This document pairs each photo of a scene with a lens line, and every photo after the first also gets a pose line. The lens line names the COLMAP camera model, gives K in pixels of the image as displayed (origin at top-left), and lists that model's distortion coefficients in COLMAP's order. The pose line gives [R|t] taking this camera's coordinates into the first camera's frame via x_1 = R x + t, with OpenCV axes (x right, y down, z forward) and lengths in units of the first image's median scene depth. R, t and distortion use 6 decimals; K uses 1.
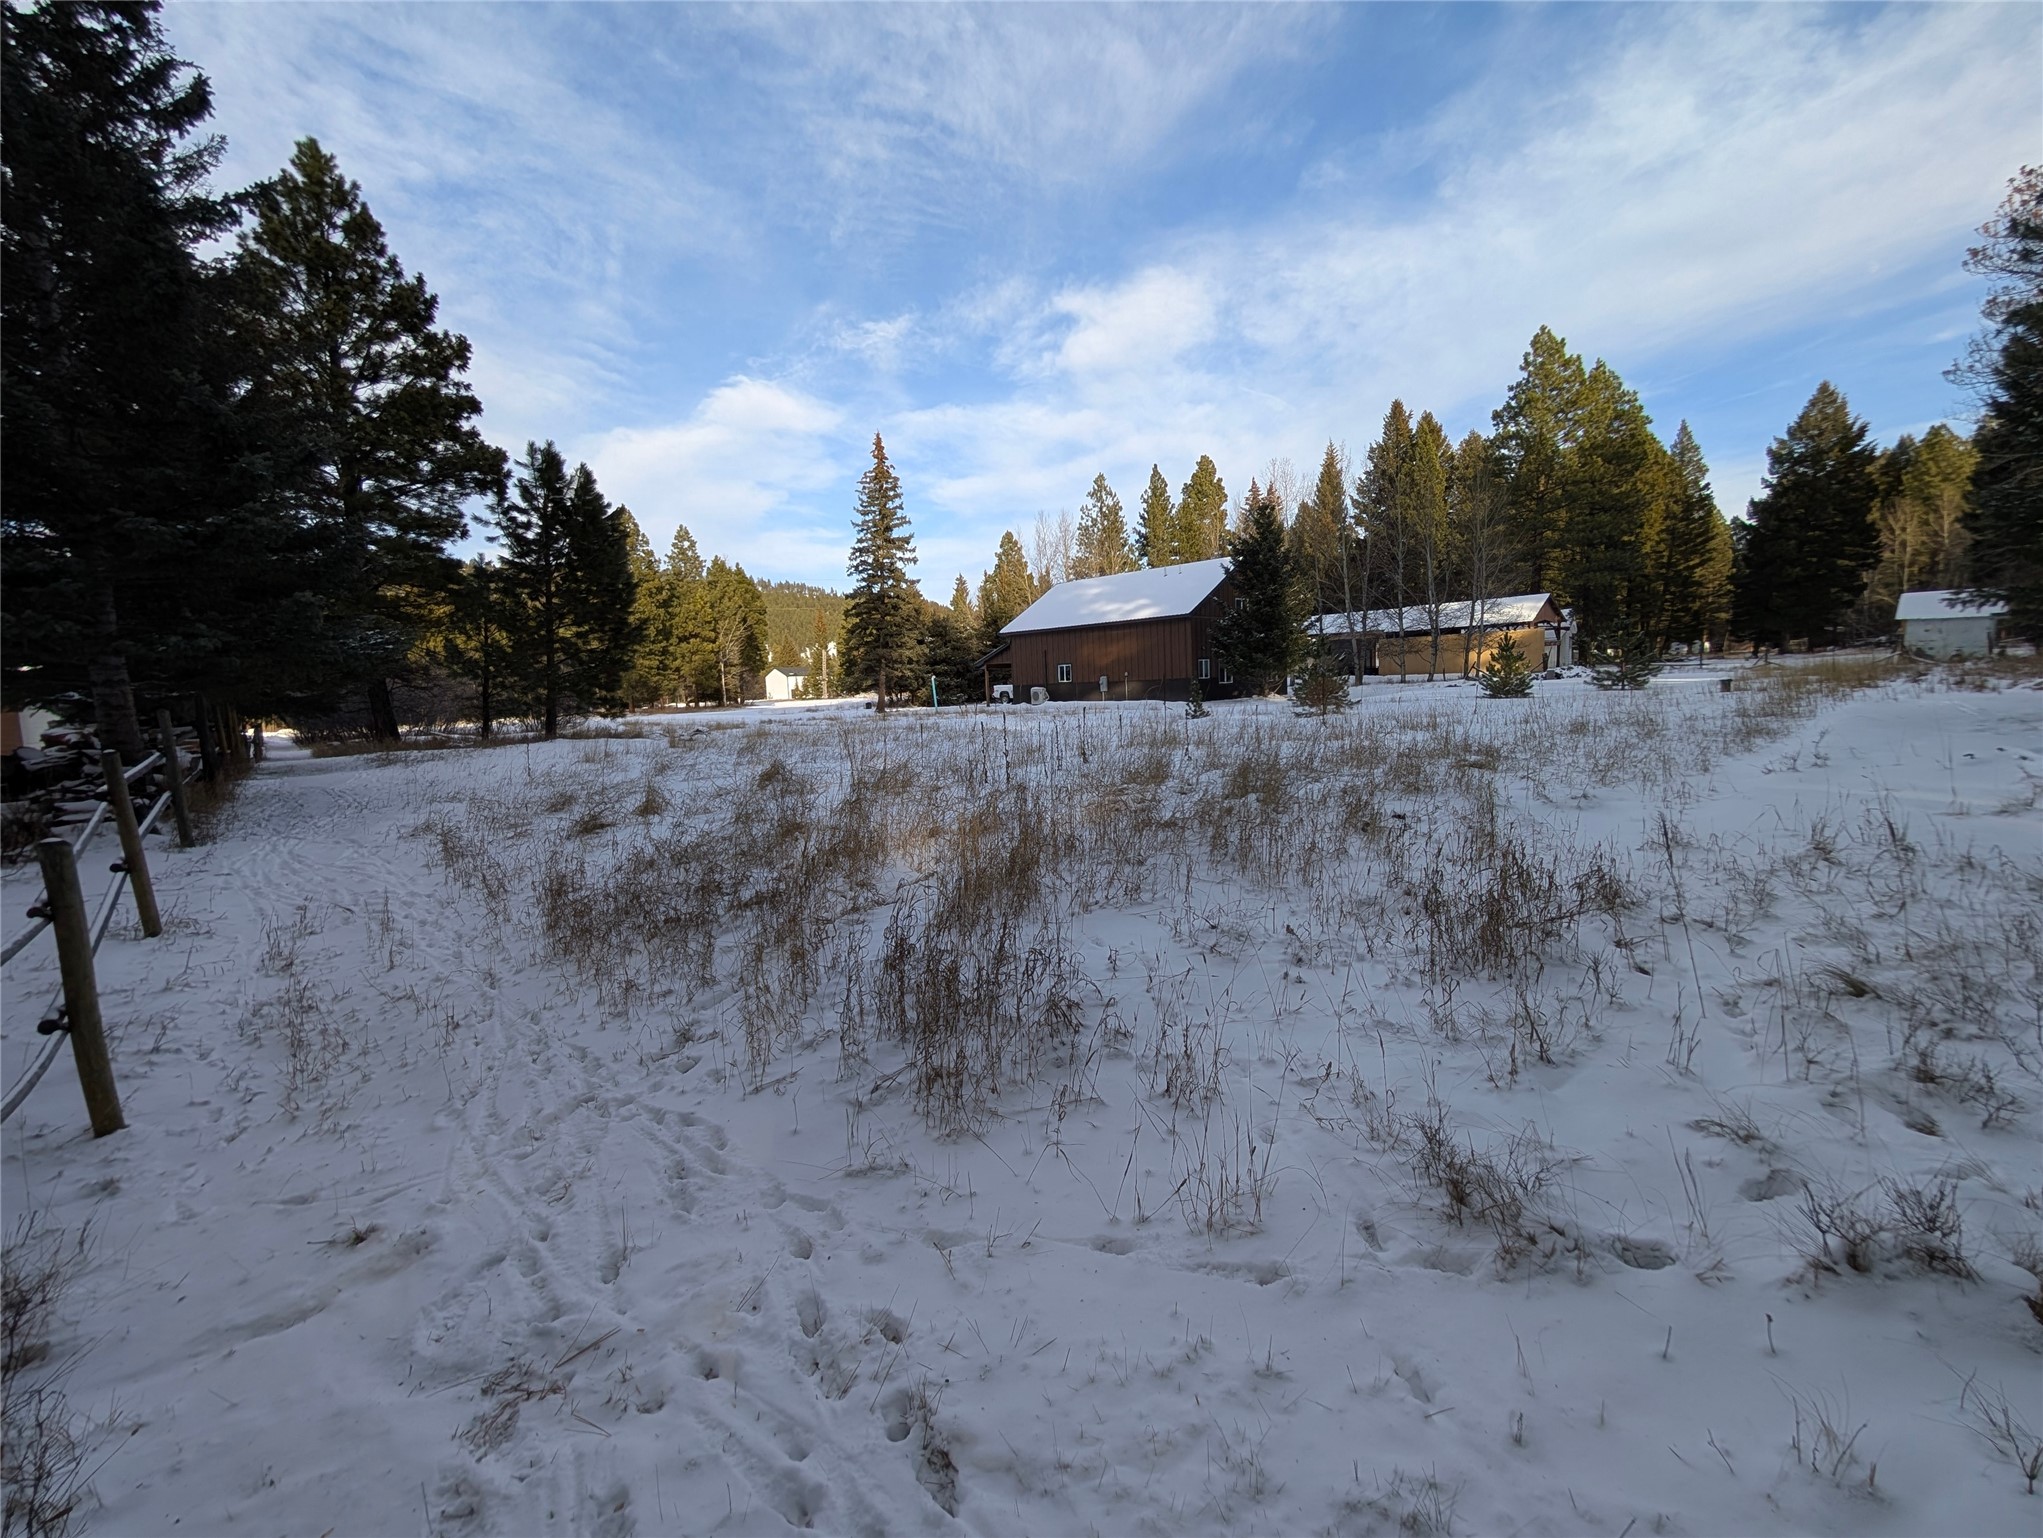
lens RADIAL K [[831.3, 0, 1021.5], [0, 831.3, 769.0], [0, 0, 1]] dist [-0.005016, 0.000051]
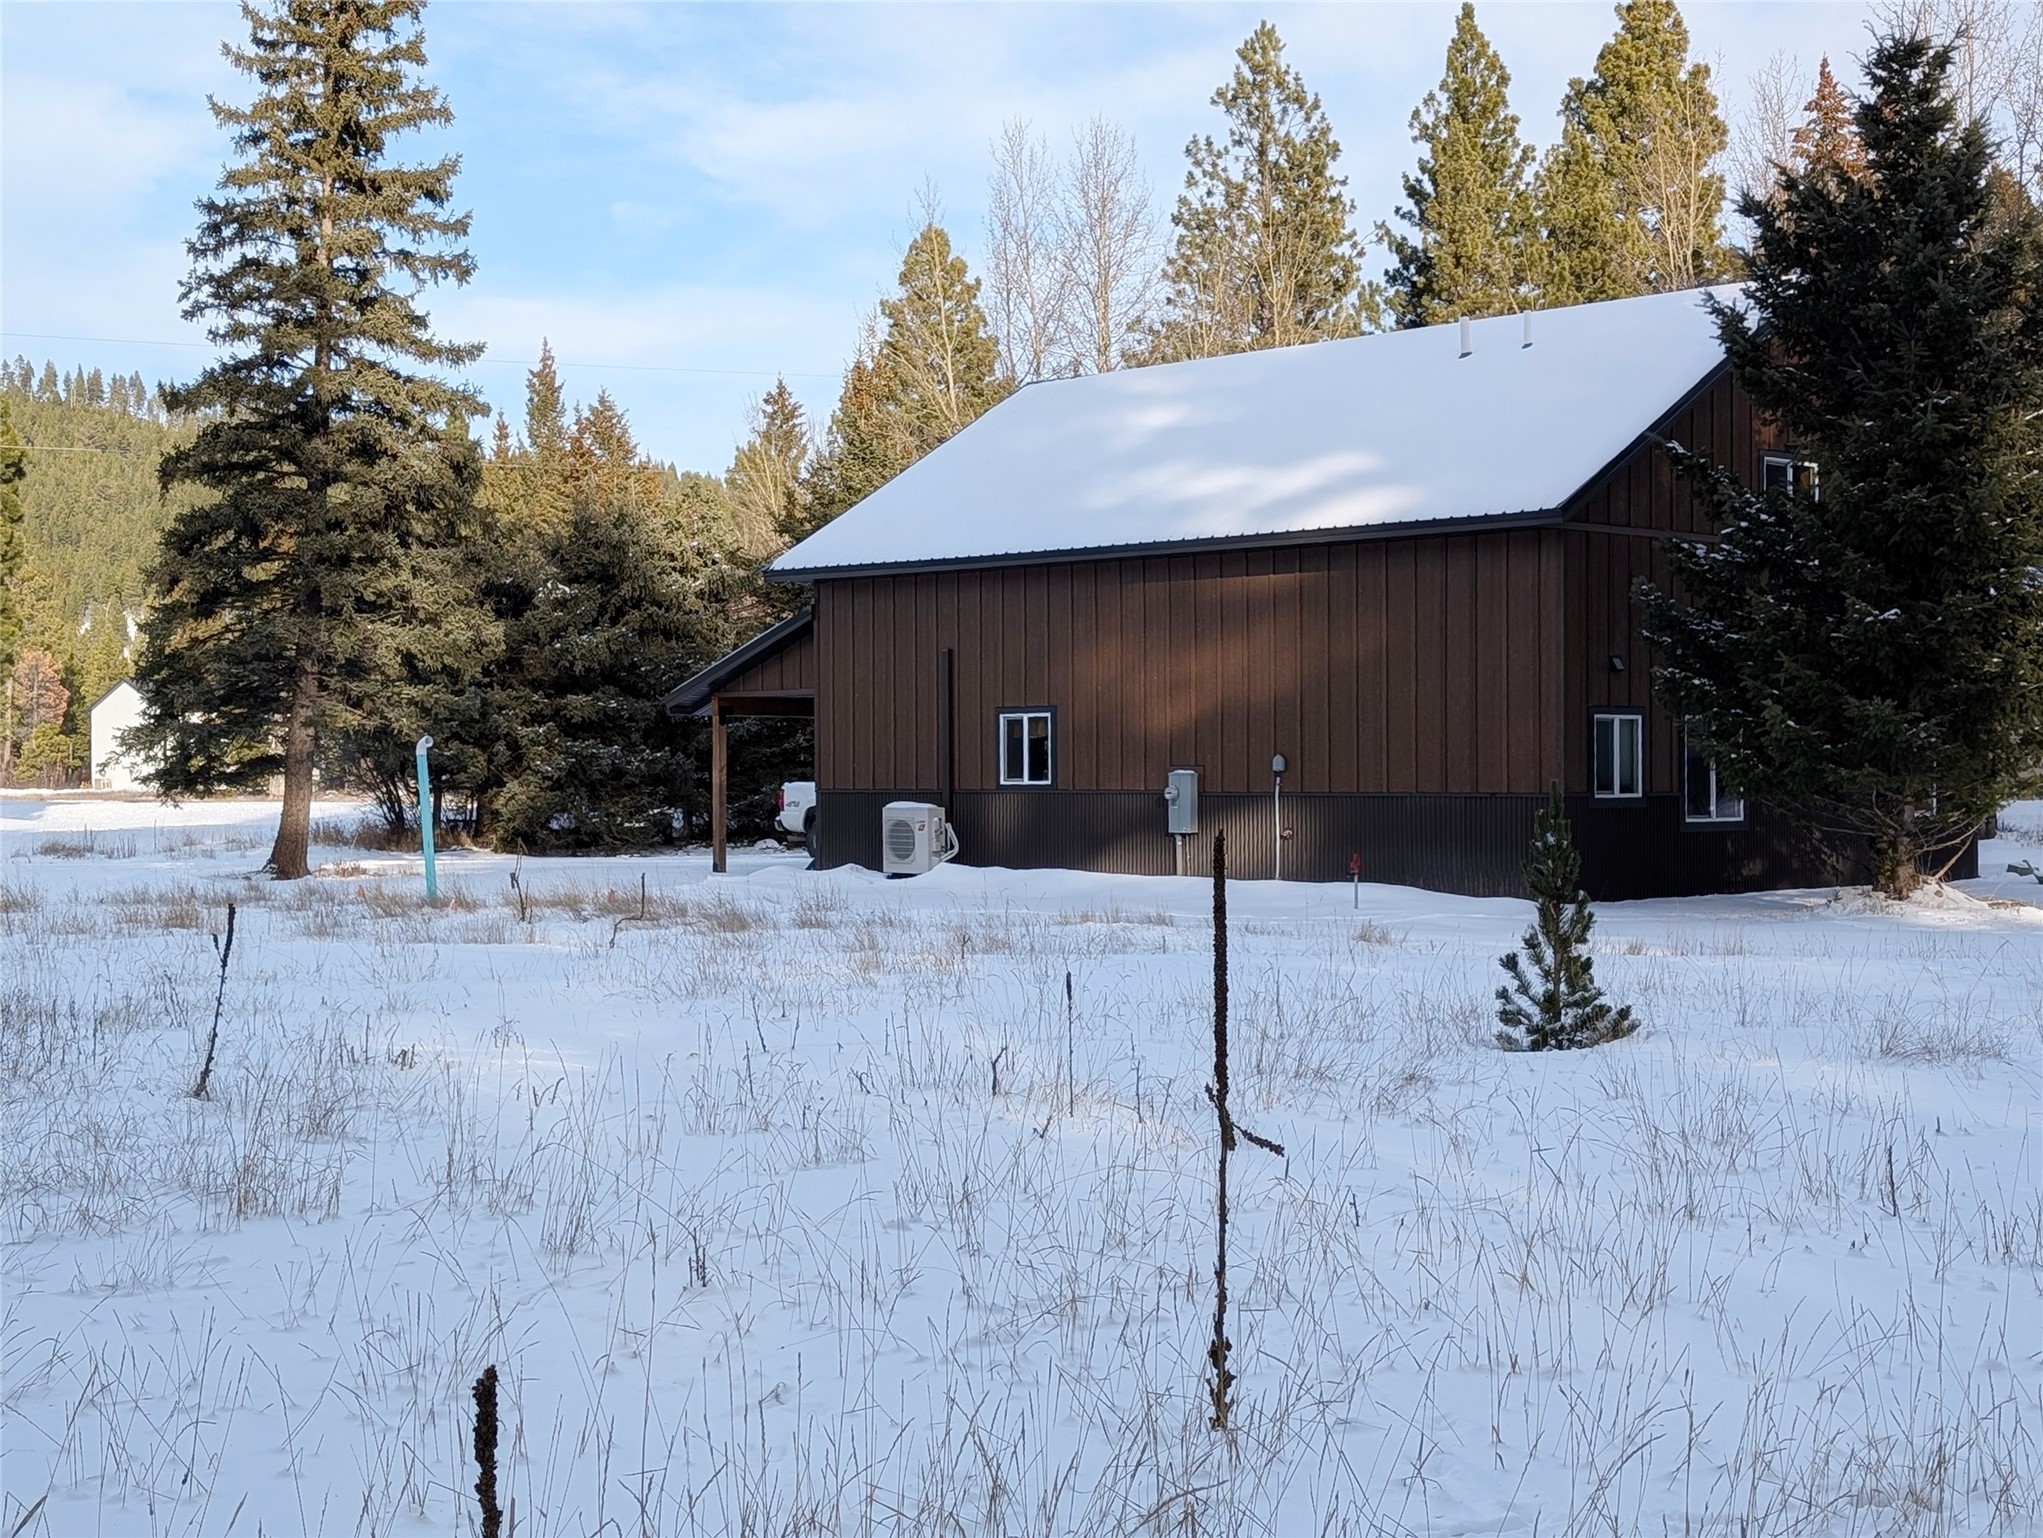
lens RADIAL K [[3005.7, 0, 1021.5], [0, 3005.7, 769.0], [0, 0, 1]] dist [0.281256, -1.382569]
pose [[0.998983, 0.041409, 0.017863, 0.027234], [-0.039318, 0.993721, -0.104751, -0.015437], [-0.022088, 0.103942, 0.994338, 0.116501]]
